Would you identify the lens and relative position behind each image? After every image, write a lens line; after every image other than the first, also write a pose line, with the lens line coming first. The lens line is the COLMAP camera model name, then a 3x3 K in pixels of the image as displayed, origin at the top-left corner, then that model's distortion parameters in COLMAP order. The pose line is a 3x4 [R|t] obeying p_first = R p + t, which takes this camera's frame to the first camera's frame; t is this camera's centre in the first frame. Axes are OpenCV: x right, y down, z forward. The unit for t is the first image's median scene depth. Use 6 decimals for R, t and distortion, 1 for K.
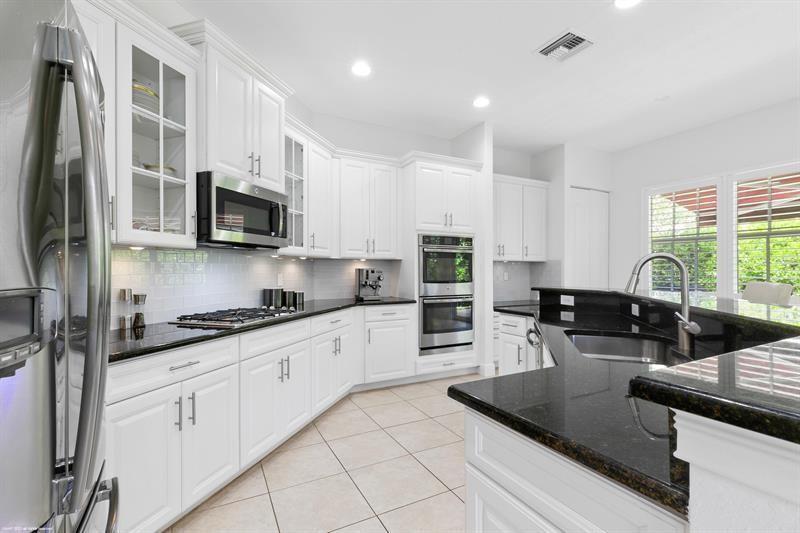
lens RADIAL K [[363.9, 0, 394.5], [0, 363.9, 272.7], [0, 0, 1]] dist [0.007256, 0.000921]
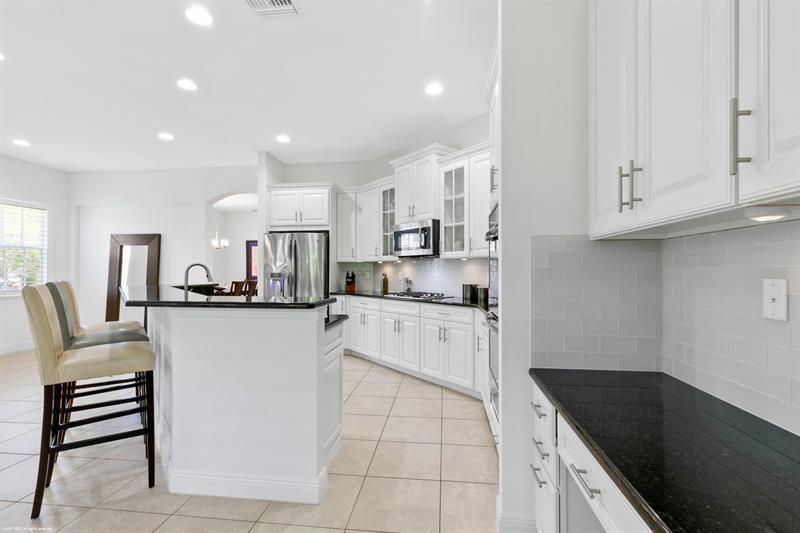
lens RADIAL K [[363.9, 0, 390.9], [0, 363.9, 272.5], [0, 0, 1]] dist [0.007256, 0.000921]
pose [[-0.565436, 0.002430, -0.824789, 0.739008], [-0.007971, 0.999933, 0.008411, -0.005424], [0.824754, 0.011330, -0.565379, 1.242203]]
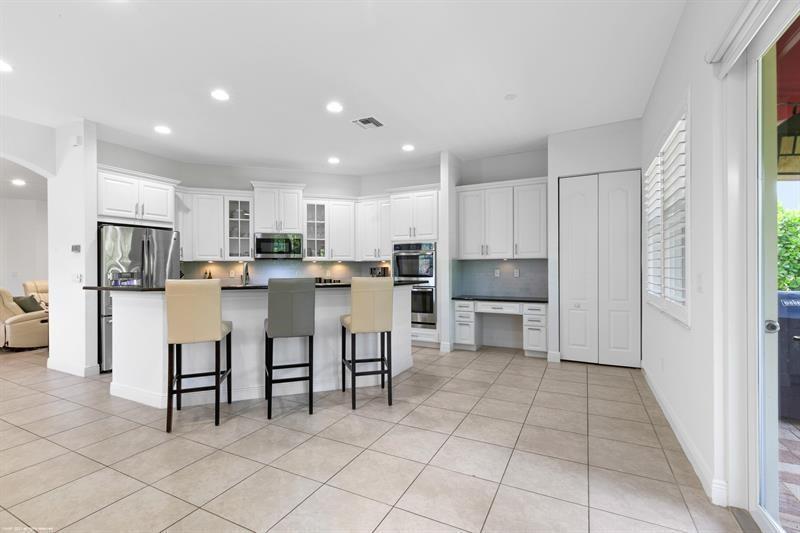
lens RADIAL K [[363.9, 0, 401.6], [0, 363.9, 266.3], [0, 0, 1]] dist [0.007256, 0.000921]
pose [[0.585112, -0.005985, -0.810931, 1.321898], [-0.001145, 0.999966, -0.008206, -0.001514], [0.810952, 0.005730, 0.585085, 0.159489]]
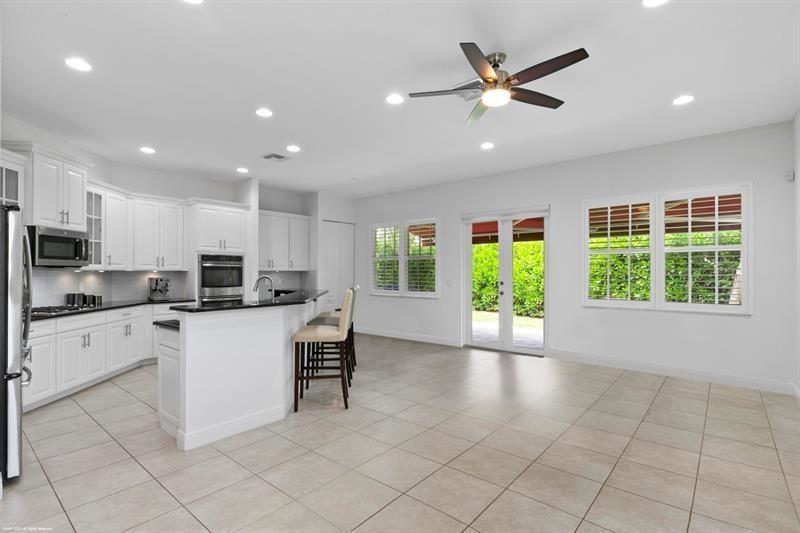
lens RADIAL K [[392.8, 0, 398.5], [0, 392.8, 270.3], [0, 0, 1]] dist [-0.001860, 0.000579]
pose [[0.925209, 0.001155, 0.379455, 0.214977], [0.002820, 0.999947, -0.009921, -0.023069], [-0.379447, 0.010249, 0.925157, -0.764906]]
